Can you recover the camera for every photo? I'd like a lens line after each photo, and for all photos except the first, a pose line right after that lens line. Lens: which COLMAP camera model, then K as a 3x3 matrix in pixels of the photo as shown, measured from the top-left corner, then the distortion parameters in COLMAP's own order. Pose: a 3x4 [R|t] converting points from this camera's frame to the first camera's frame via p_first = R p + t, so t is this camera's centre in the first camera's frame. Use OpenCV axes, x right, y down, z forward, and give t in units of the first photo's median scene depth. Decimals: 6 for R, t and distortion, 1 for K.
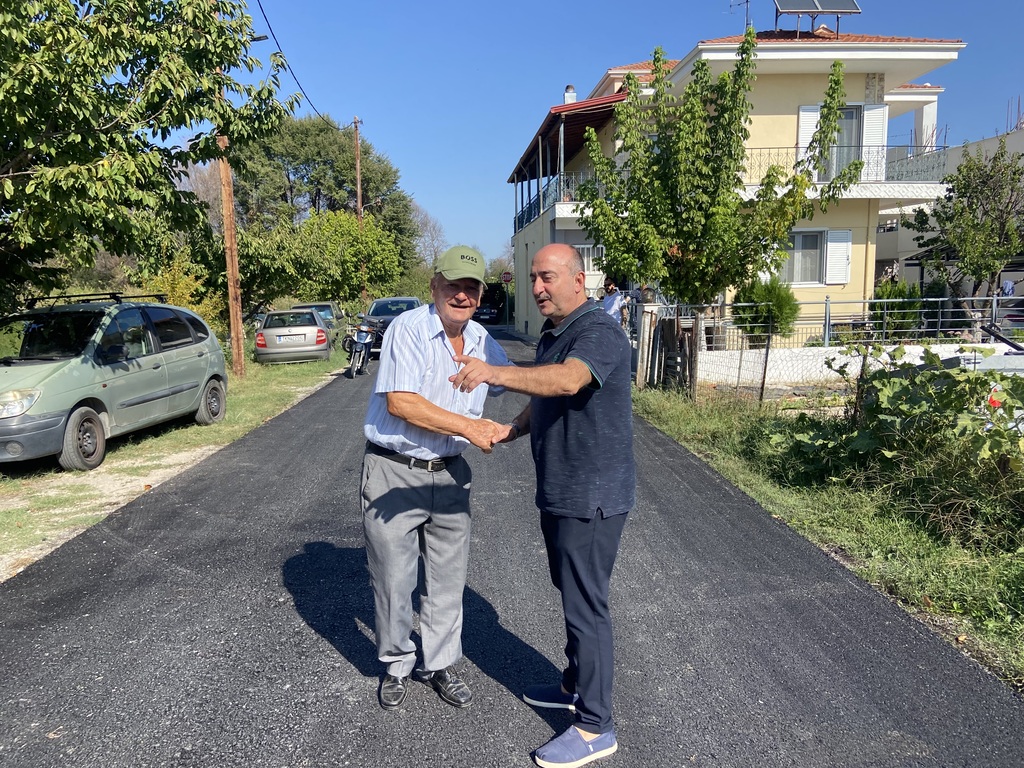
lens RADIAL K [[727.1, 0, 512.0], [0, 727.1, 384.0], [0, 0, 1]] dist [0.122329, -0.145138]
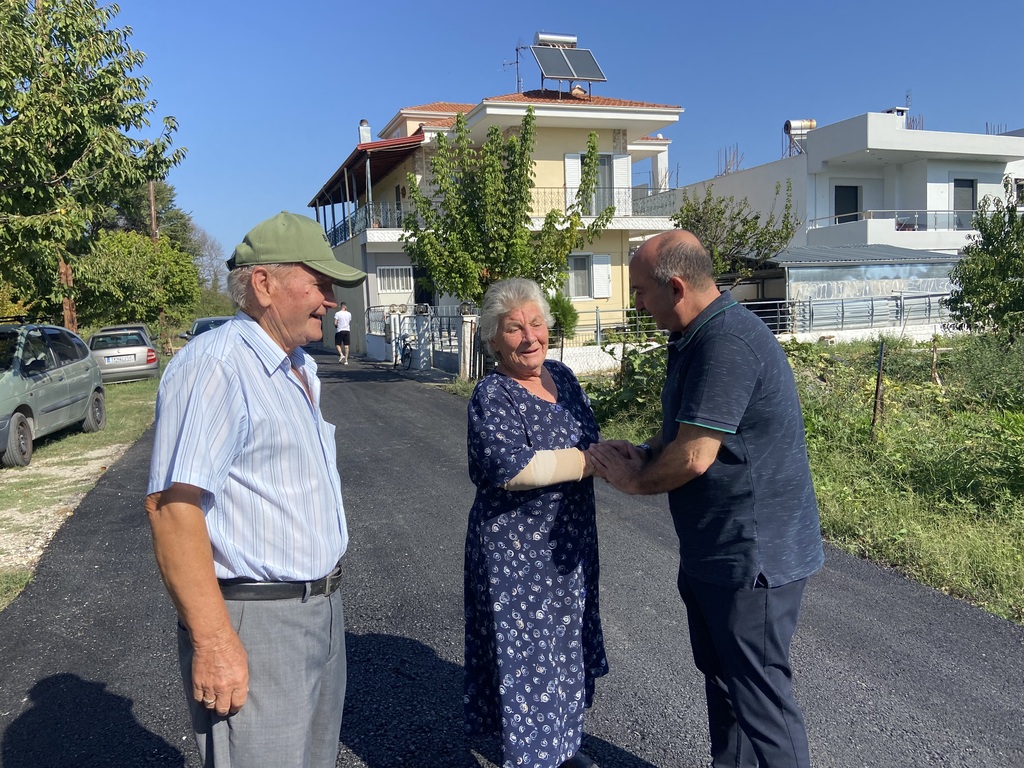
lens RADIAL K [[759.9, 0, 496.7], [0, 759.9, 373.4], [0, 0, 1]] dist [0.125659, -0.170770]
pose [[0.962146, -0.047051, 0.268444, -0.111627], [0.058620, 0.997658, -0.035241, 0.036077], [-0.266157, 0.049643, 0.962650, -0.242721]]
